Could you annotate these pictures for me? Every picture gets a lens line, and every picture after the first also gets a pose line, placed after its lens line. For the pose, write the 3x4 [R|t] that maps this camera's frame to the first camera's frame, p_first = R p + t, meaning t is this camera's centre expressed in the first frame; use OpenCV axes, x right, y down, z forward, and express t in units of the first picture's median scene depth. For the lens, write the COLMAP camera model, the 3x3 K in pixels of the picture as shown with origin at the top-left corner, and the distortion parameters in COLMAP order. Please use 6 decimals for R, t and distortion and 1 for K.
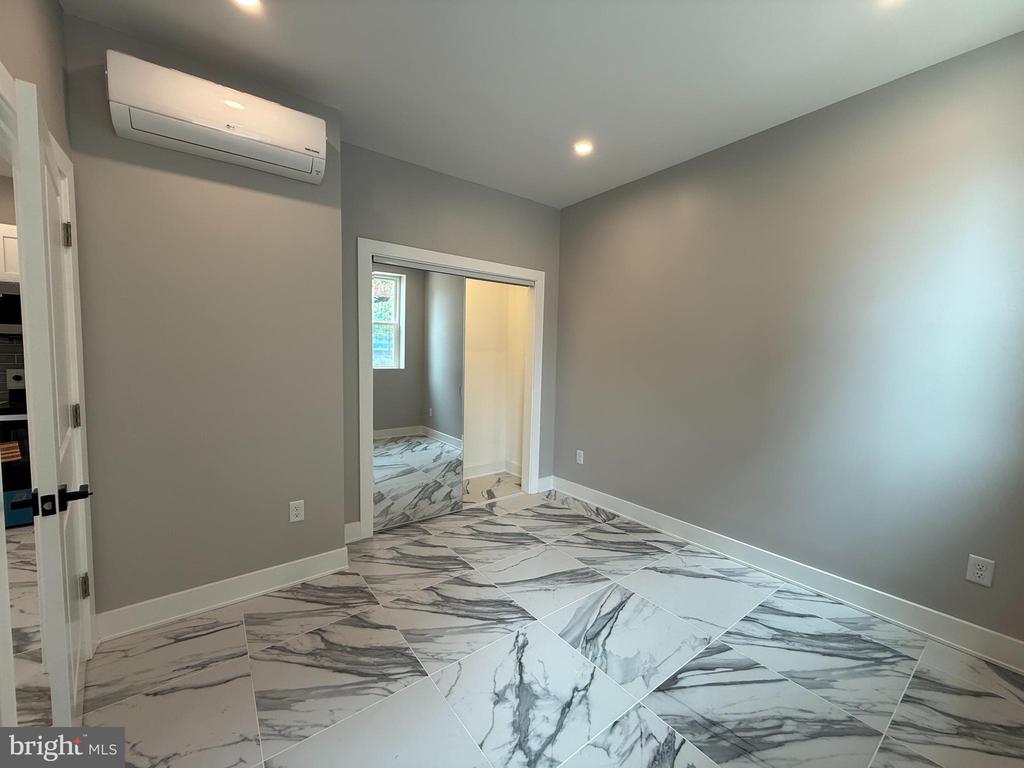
lens RADIAL K [[405.6, 0, 509.3], [0, 405.6, 381.5], [0, 0, 1]] dist [-0.004097, 0.000544]
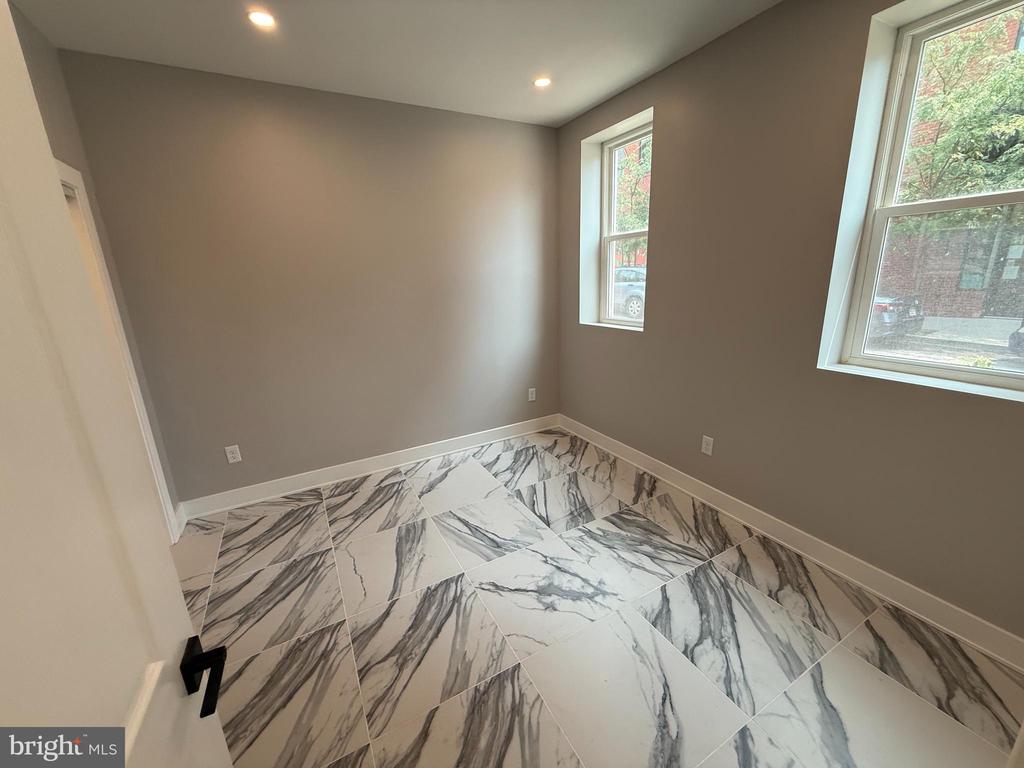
lens RADIAL K [[405.6, 0, 509.9], [0, 405.6, 380.8], [0, 0, 1]] dist [-0.004097, 0.000544]
pose [[0.144437, -0.273307, 0.951021, -0.815098], [0.104047, 0.959966, 0.260075, -0.162821], [-0.984028, 0.061387, 0.167092, 0.699602]]
